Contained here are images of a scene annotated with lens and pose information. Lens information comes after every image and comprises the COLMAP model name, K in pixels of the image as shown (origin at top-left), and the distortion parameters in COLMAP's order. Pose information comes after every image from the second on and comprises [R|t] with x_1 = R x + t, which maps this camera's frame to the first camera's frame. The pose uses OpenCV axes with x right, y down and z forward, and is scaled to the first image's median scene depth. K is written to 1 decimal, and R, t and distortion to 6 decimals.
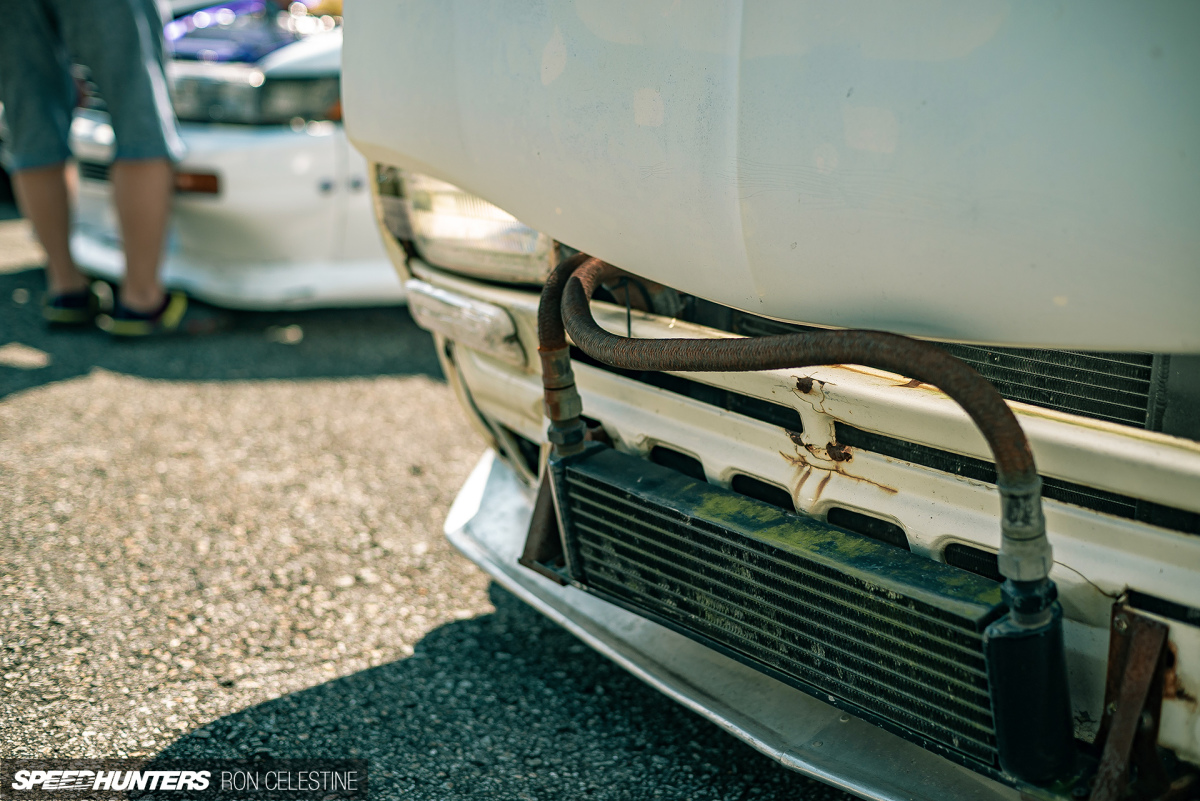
lens RADIAL K [[1722.7, 0, 601.1], [0, 1722.7, 401.3], [0, 0, 1]] dist [-0.035071, 0.000000]
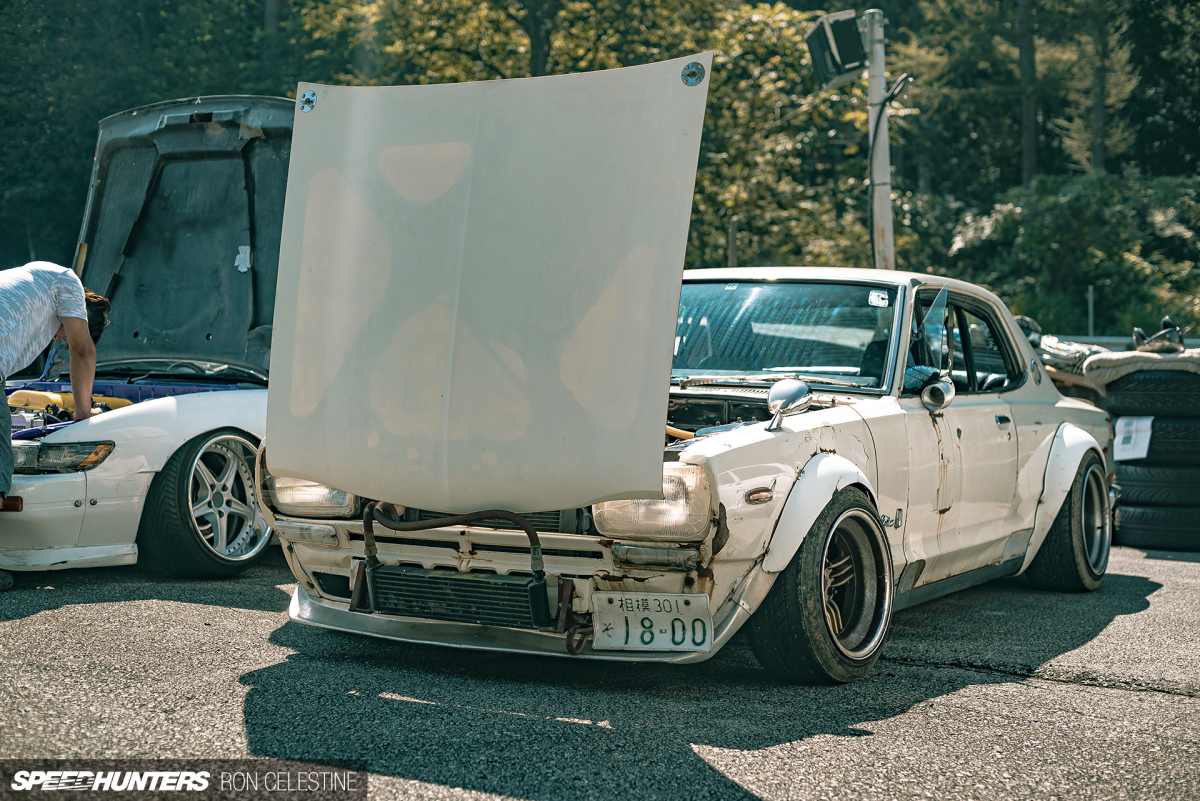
lens RADIAL K [[1722.7, 0, 601.6], [0, 1722.7, 400.4], [0, 0, 1]] dist [-0.035071, 0.000000]
pose [[0.903306, 0.001594, 0.428995, -1.092203], [0.087256, 0.978407, -0.187365, 0.394791], [-0.420030, 0.206680, 0.883662, -2.181251]]
